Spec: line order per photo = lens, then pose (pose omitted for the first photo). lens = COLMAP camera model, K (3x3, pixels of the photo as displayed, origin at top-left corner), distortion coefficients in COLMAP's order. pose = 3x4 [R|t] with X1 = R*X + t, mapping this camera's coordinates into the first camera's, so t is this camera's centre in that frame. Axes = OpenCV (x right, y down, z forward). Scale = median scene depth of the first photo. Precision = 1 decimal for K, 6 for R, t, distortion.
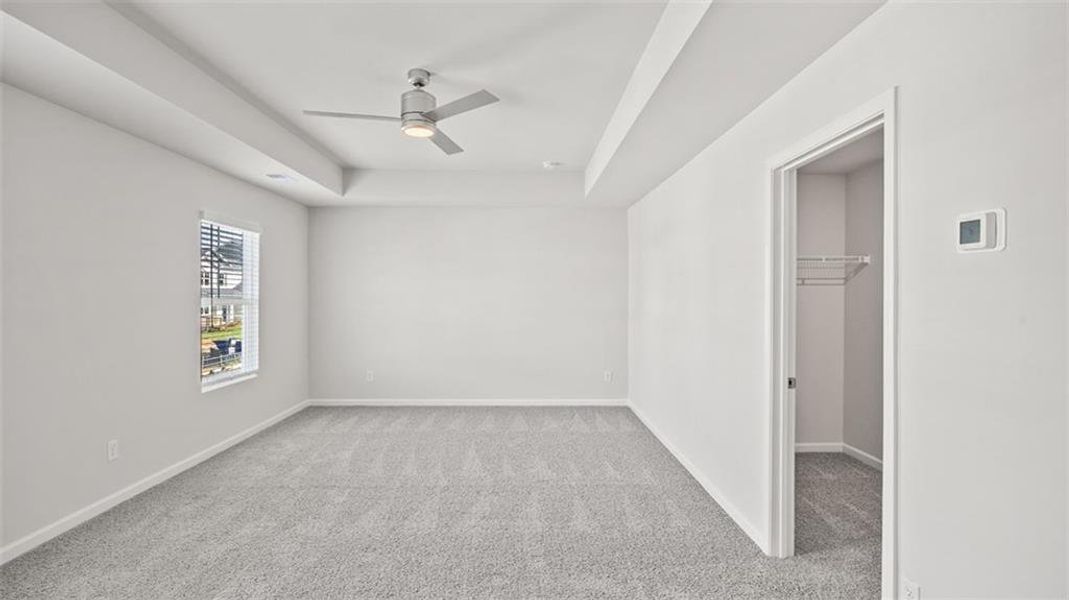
lens RADIAL K [[501.0, 0, 540.2], [0, 501.0, 299.1], [0, 0, 1]] dist [-0.009611, 0.000332]
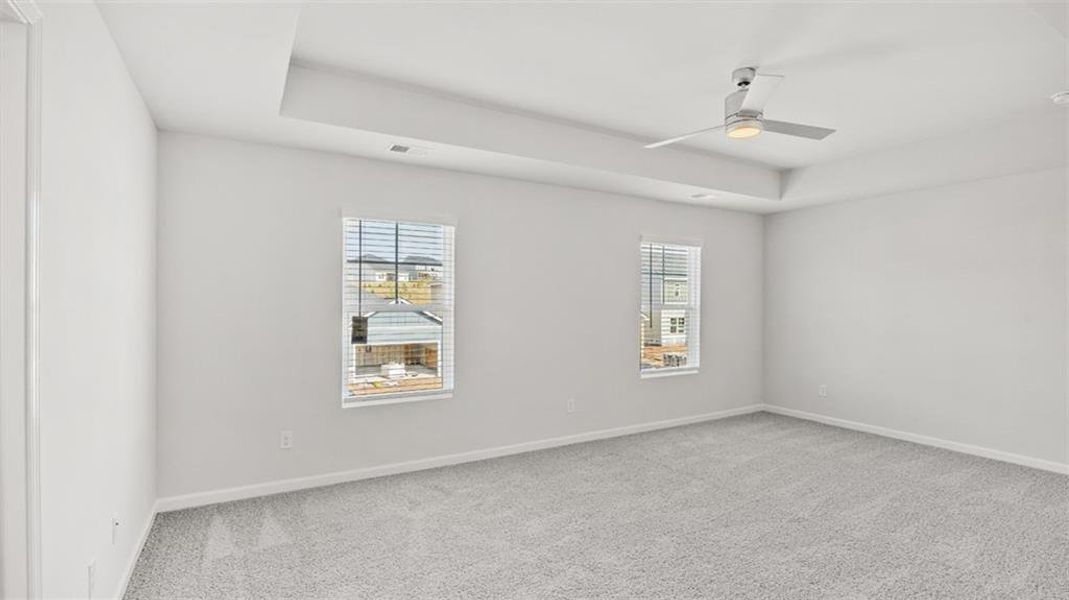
lens RADIAL K [[510.3, 0, 534.5], [0, 510.3, 300.0], [0, 0, 1]] dist [-0.011787, -0.000099]
pose [[0.477570, -0.001971, -0.878591, 0.309715], [-0.009140, 0.999932, -0.007211, 0.000351], [0.878546, 0.011474, 0.477520, 0.128501]]
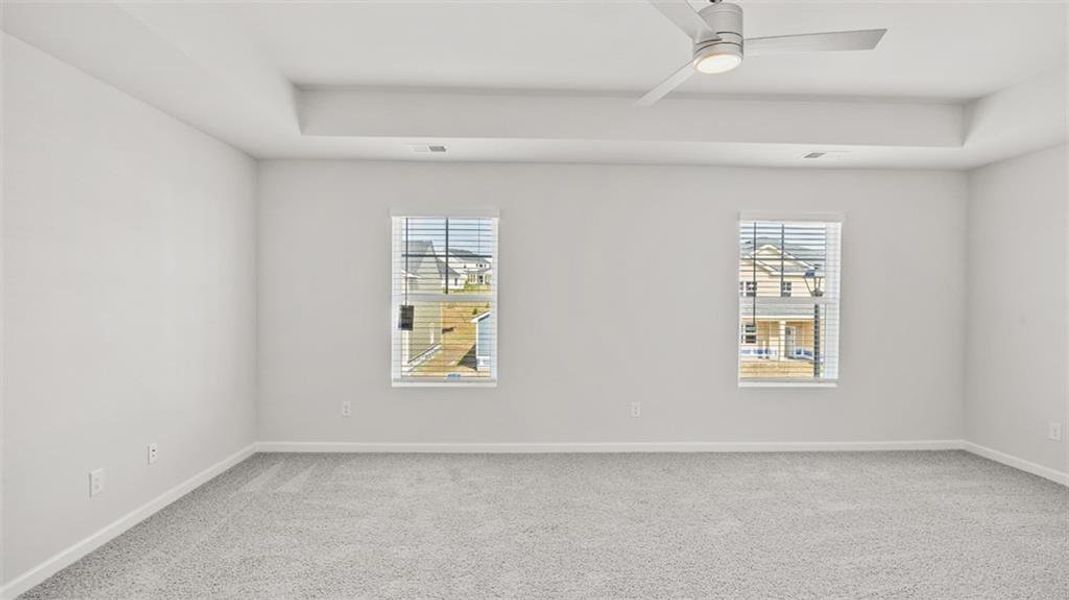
lens RADIAL K [[501.0, 0, 540.2], [0, 501.0, 299.1], [0, 0, 1]] dist [-0.009611, 0.000332]
pose [[-0.009930, 0.007742, -0.999921, 0.346787], [-0.013763, 0.999874, 0.007878, 0.002162], [0.999856, 0.013841, -0.009823, 0.547448]]
